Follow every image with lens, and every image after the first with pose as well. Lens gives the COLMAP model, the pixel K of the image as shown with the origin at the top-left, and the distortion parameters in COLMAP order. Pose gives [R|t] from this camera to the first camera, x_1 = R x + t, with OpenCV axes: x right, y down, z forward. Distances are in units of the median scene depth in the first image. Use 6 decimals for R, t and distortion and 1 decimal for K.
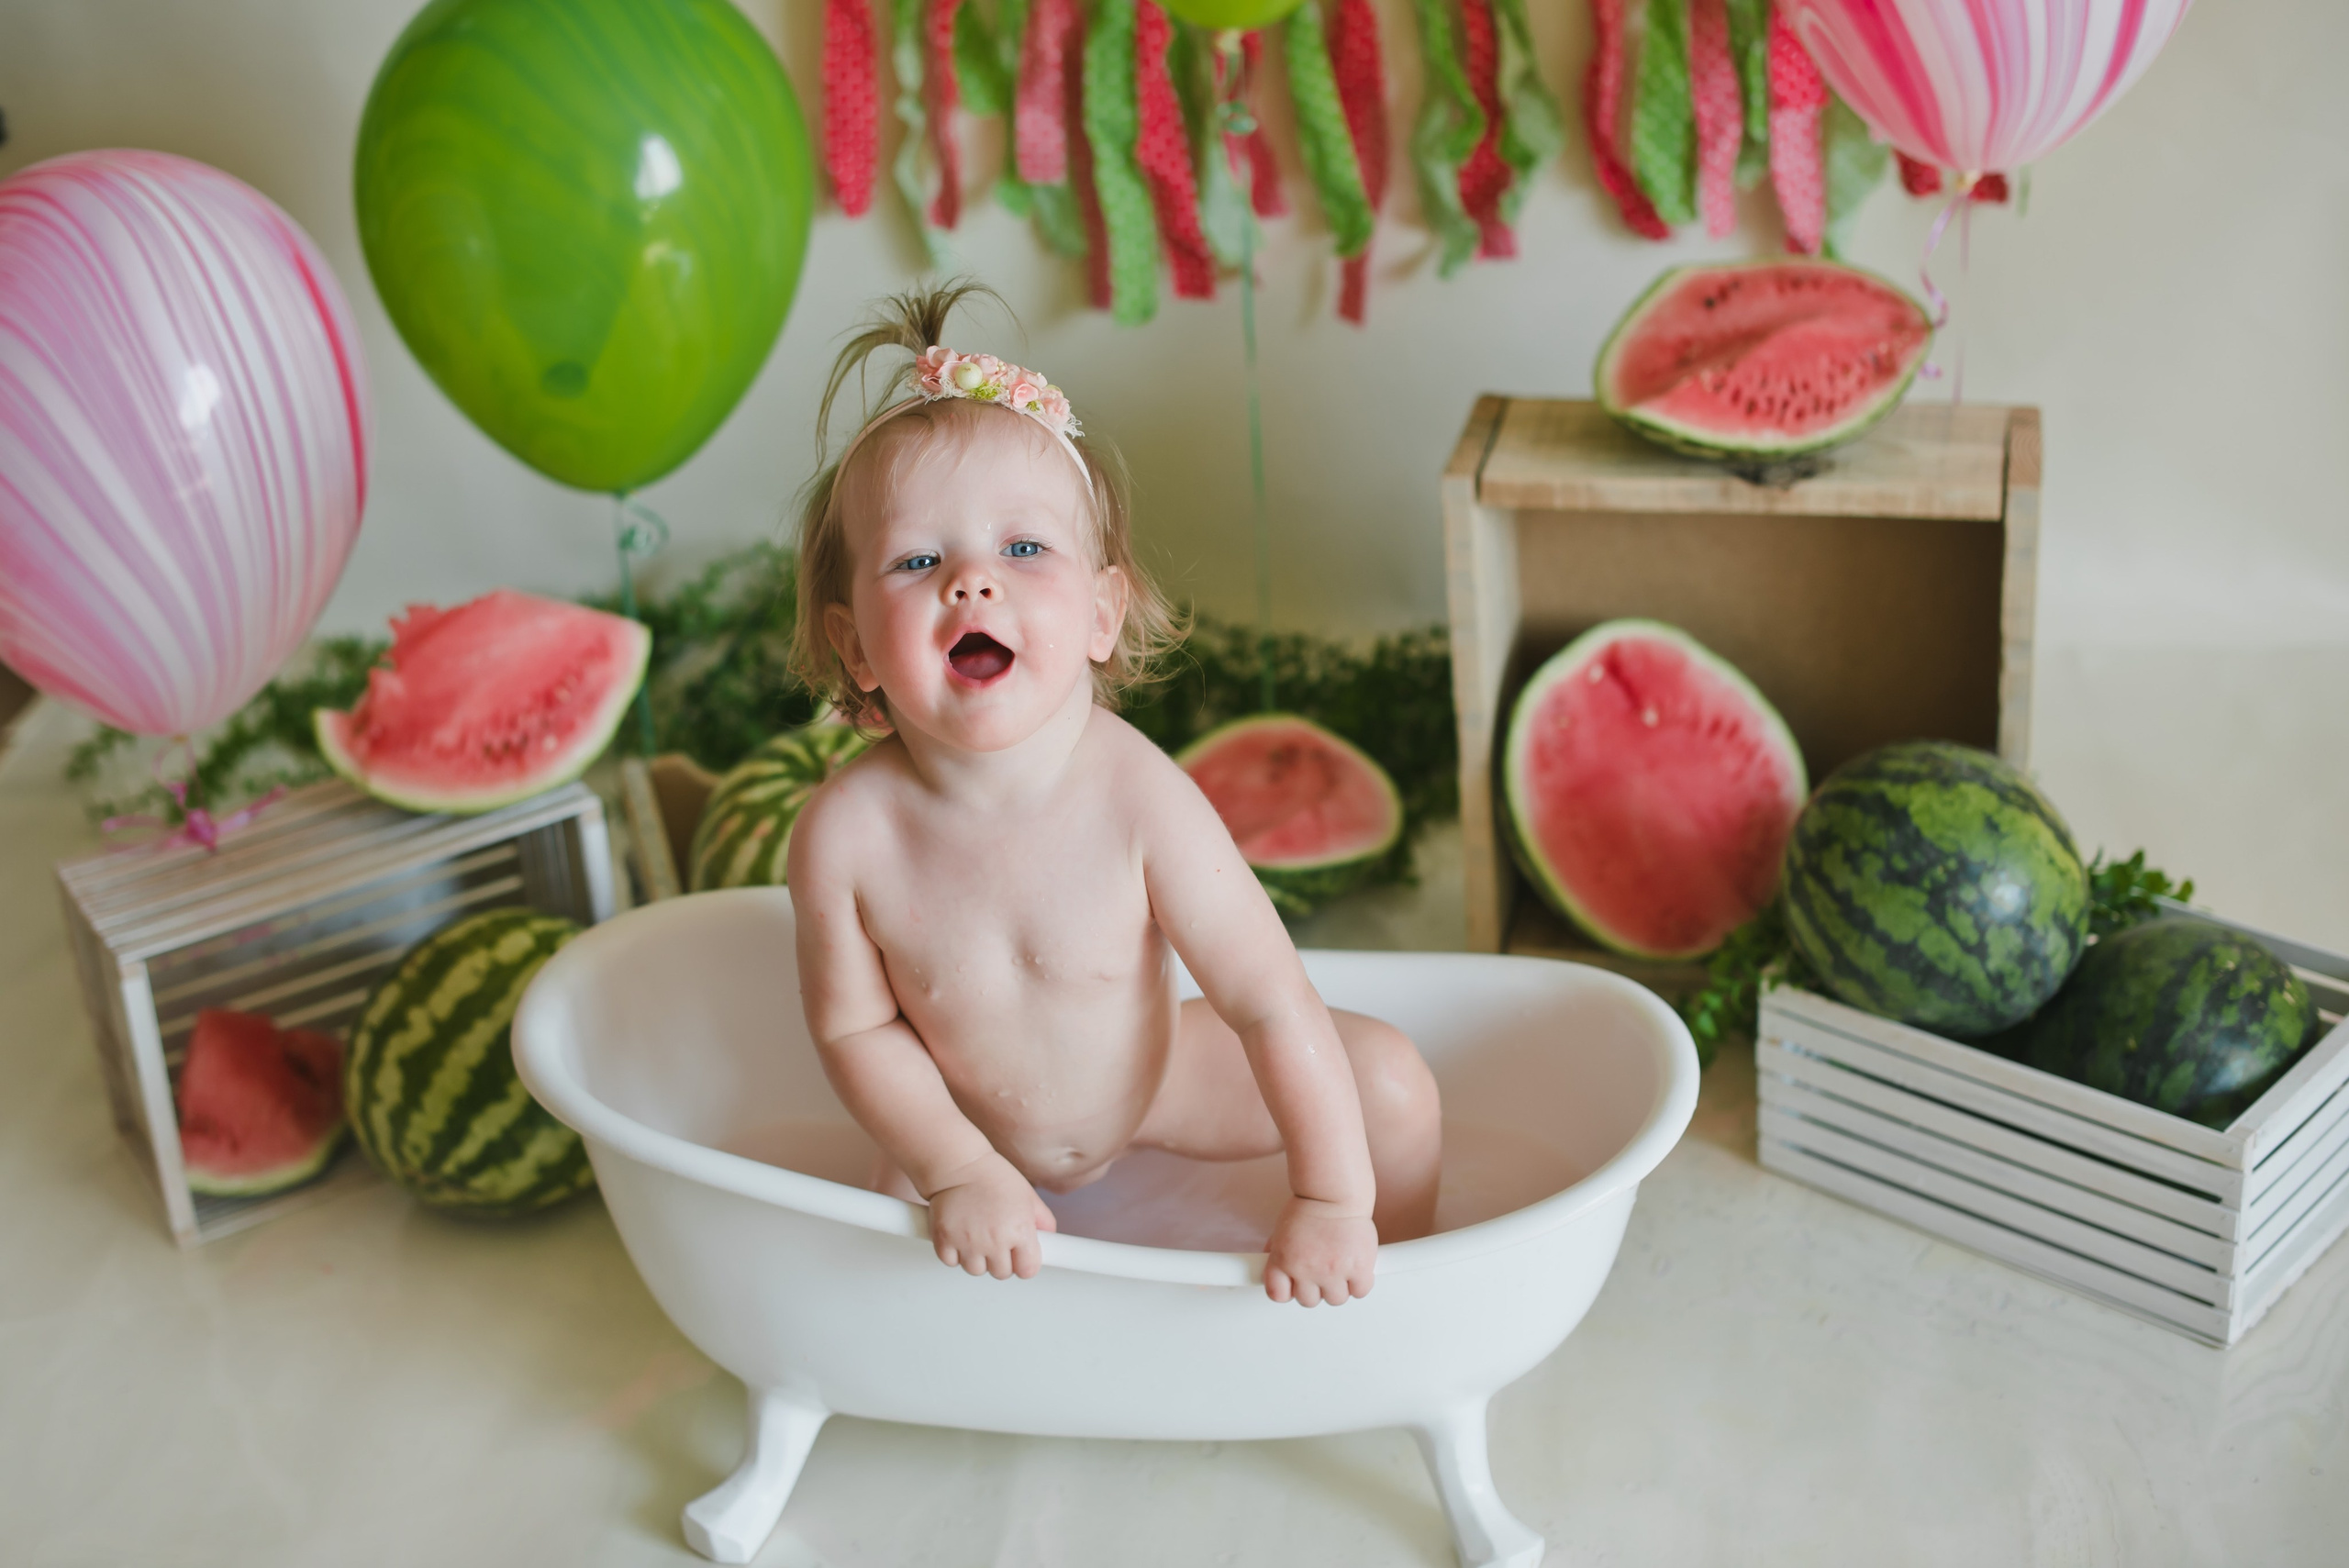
lens RADIAL K [[3541.8, 0, 1142.4], [0, 3541.8, 776.3], [0, 0, 1]] dist [-0.150057, 0.093389]
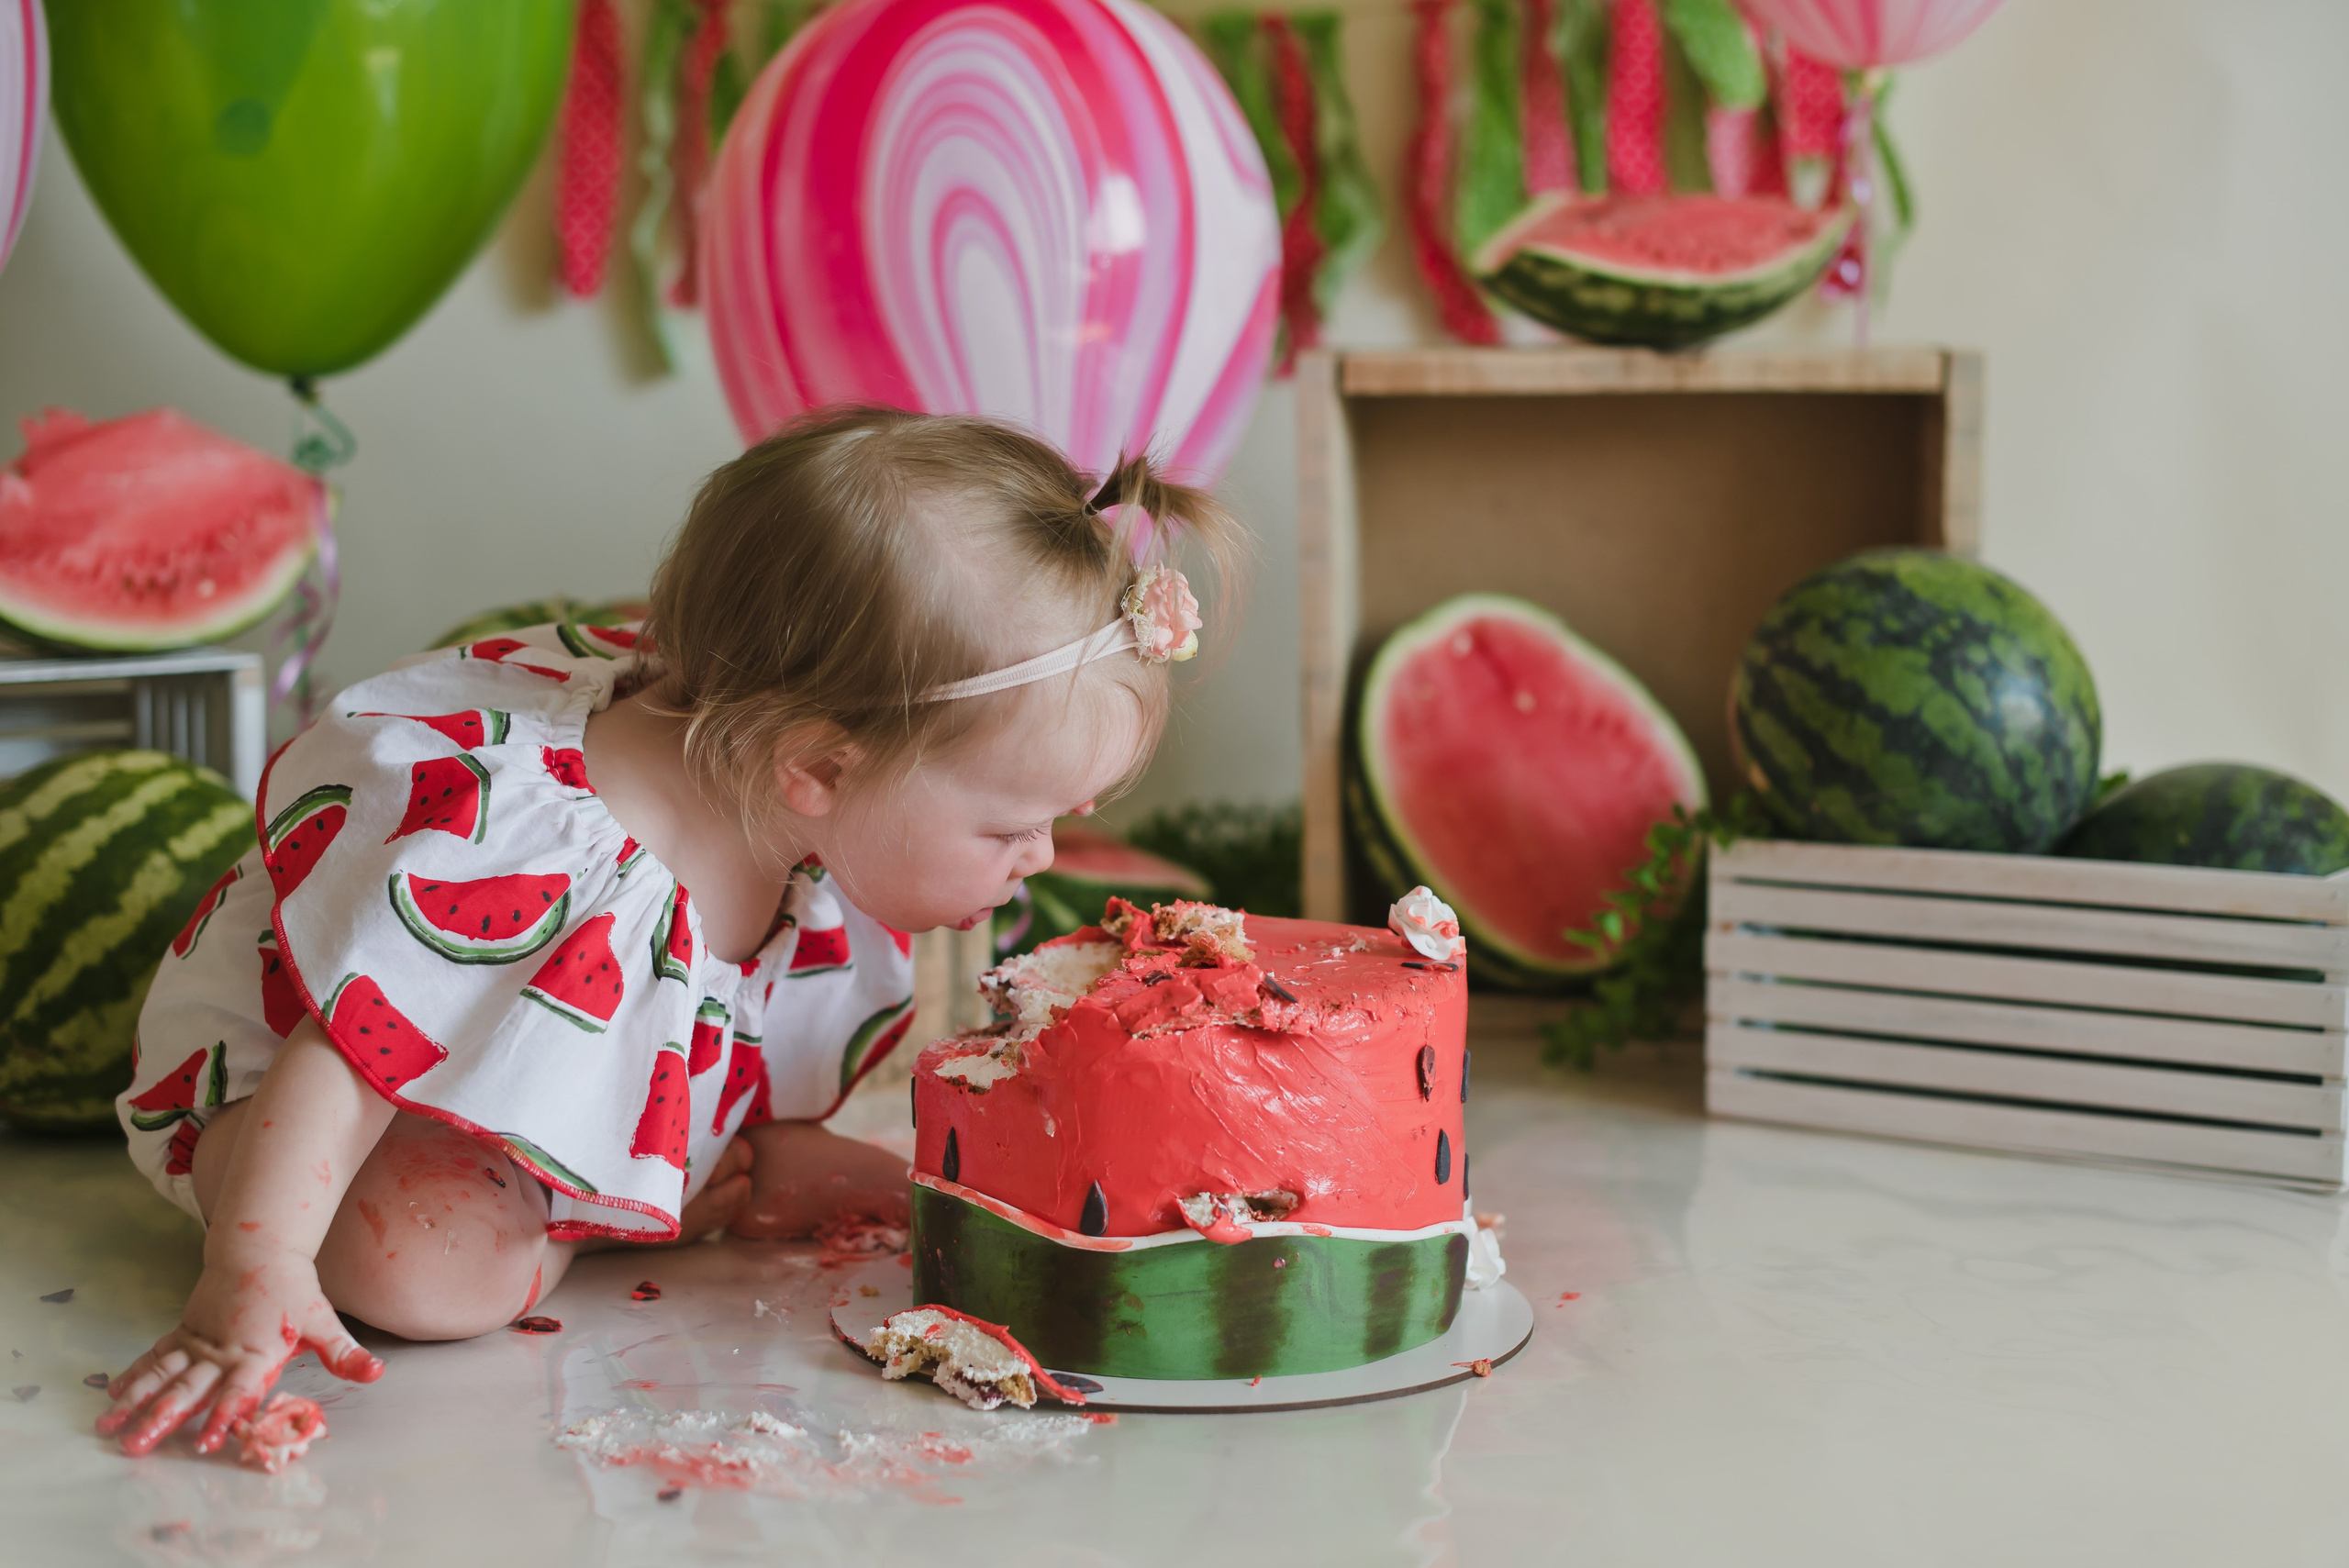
lens RADIAL K [[3551.1, 0, 1197.0], [0, 3551.1, 797.6], [0, 0, 1]] dist [-0.164133, 0.189152]
pose [[0.988033, 0.056113, 0.143673, -0.059550], [0.000491, 0.930329, -0.366725, 0.343555], [-0.154241, 0.362407, 0.919169, 0.258089]]
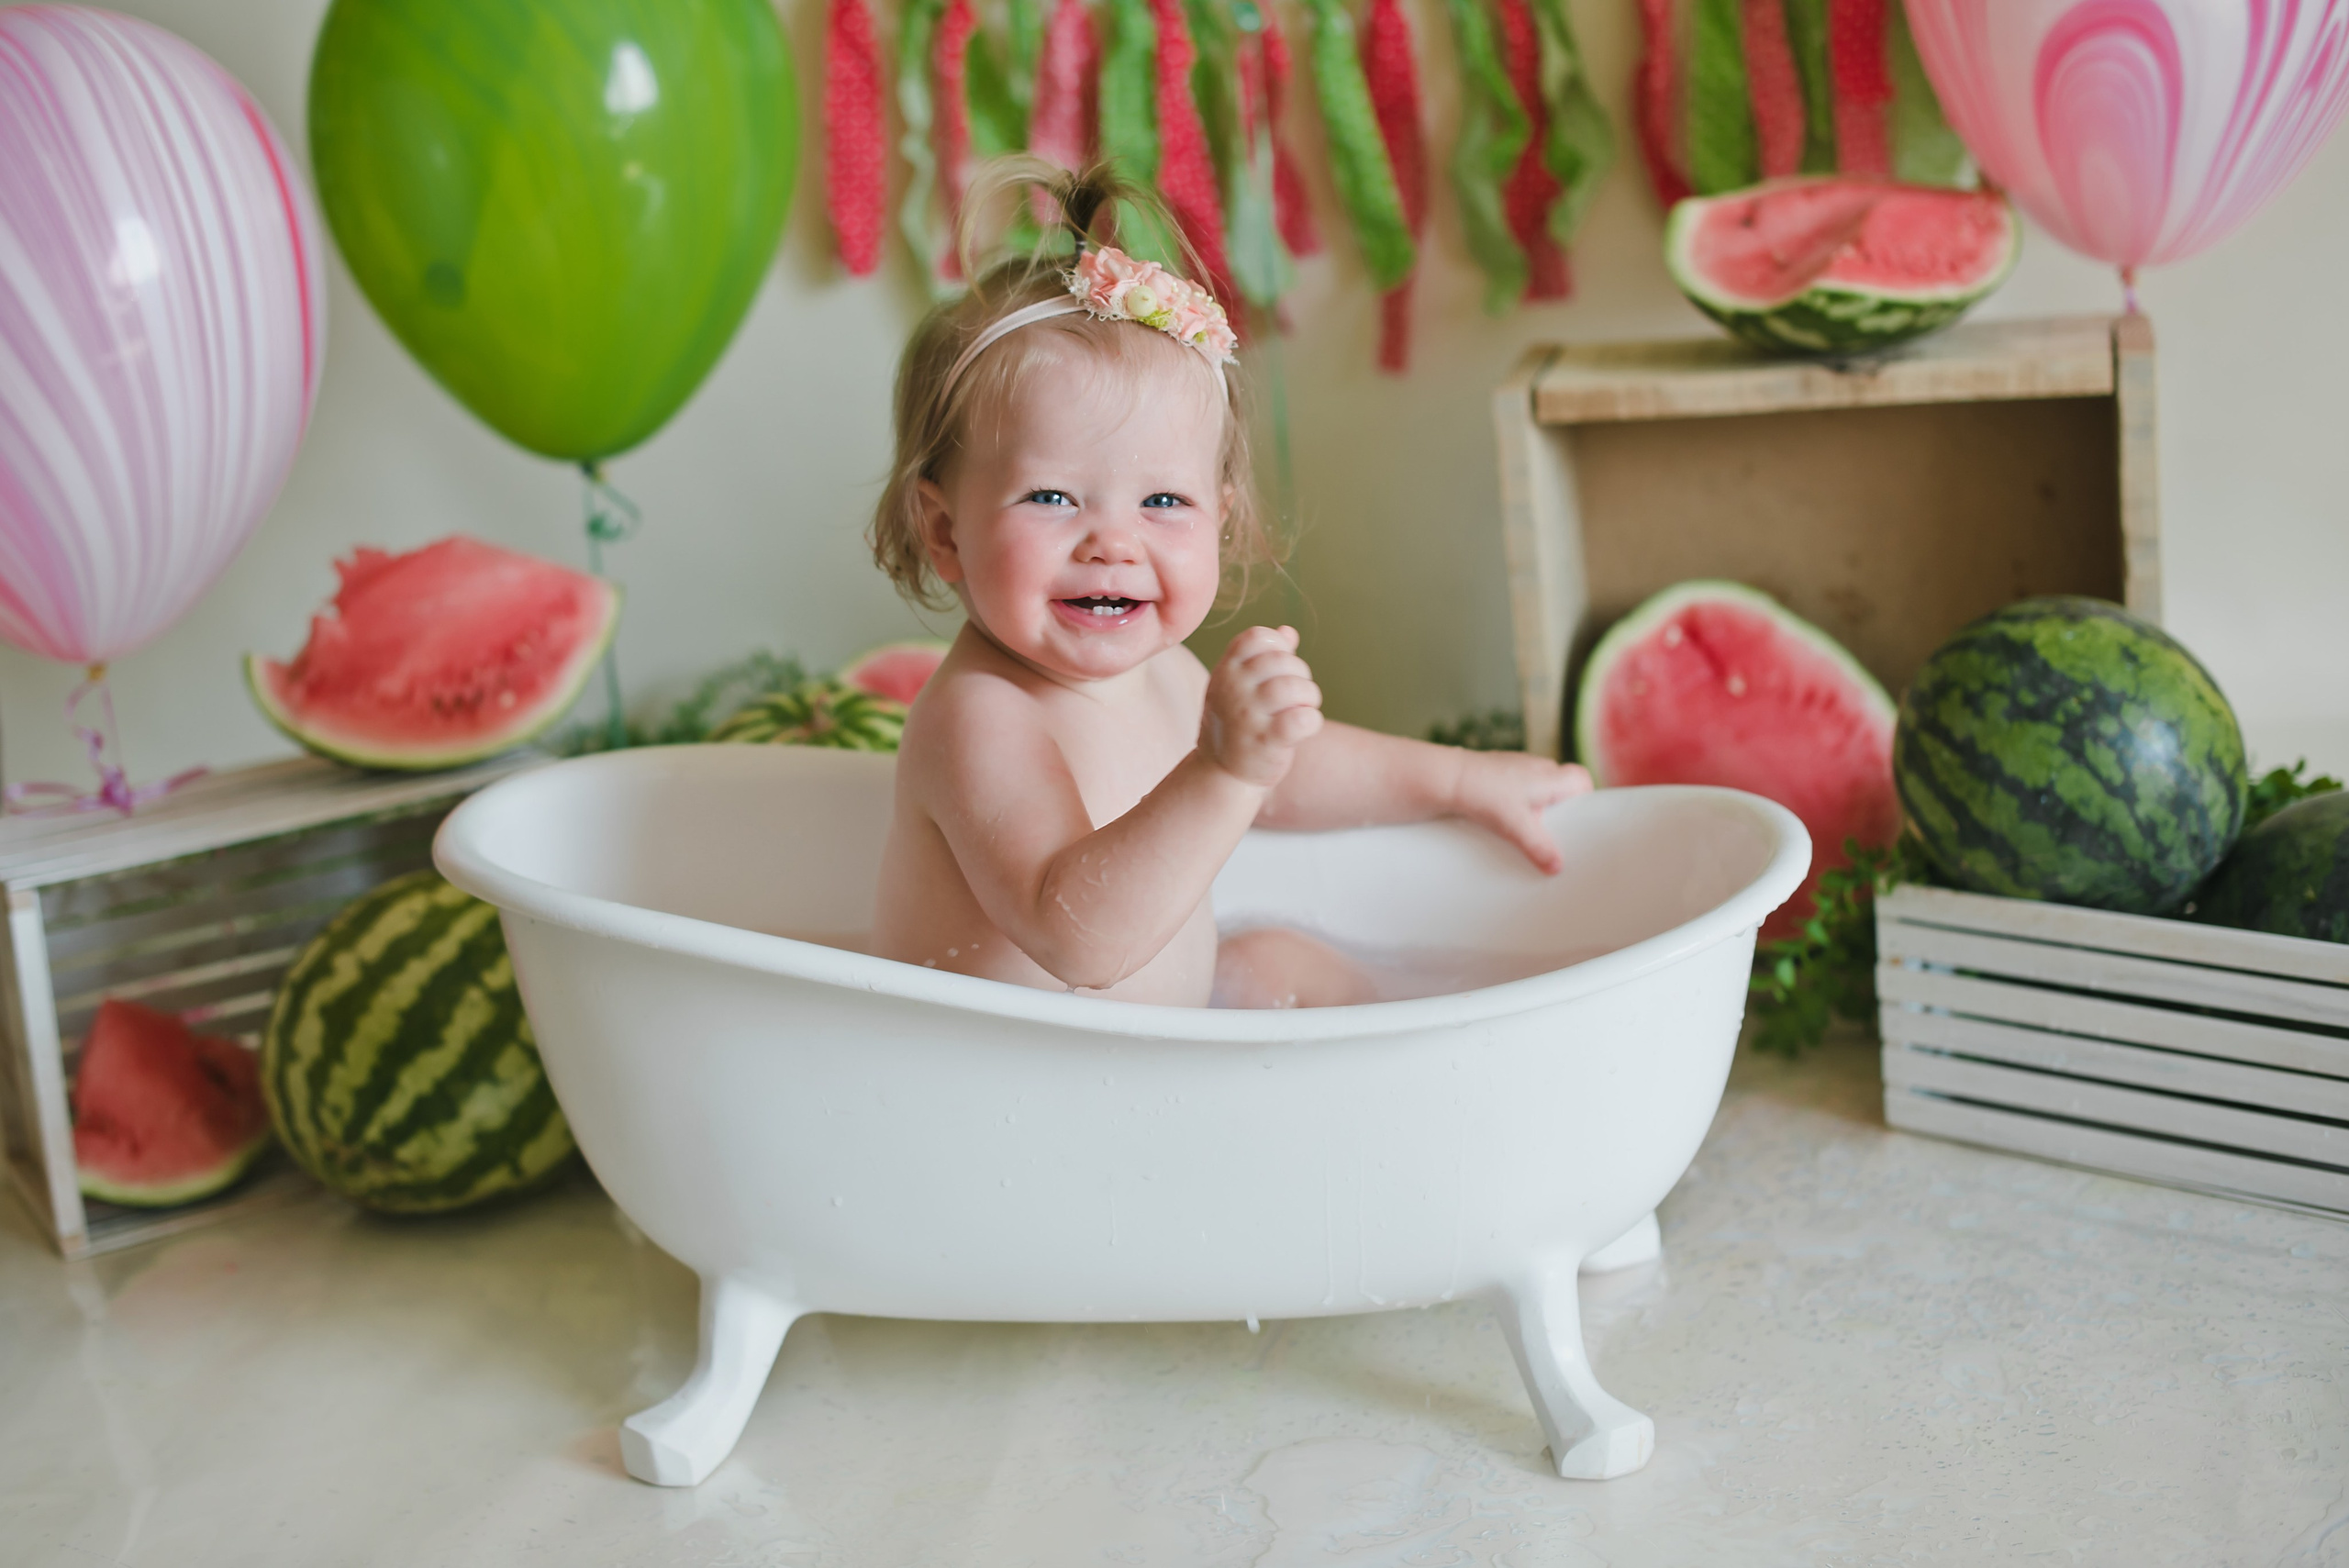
lens RADIAL K [[3633.4, 0, 1108.2], [0, 3633.4, 745.8], [0, 0, 1]] dist [-0.148703, 0.073579]
pose [[0.999562, -0.015071, -0.025466, 0.008561], [0.008854, 0.973480, -0.228603, 0.223601], [0.028236, 0.228277, 0.973187, 0.115940]]
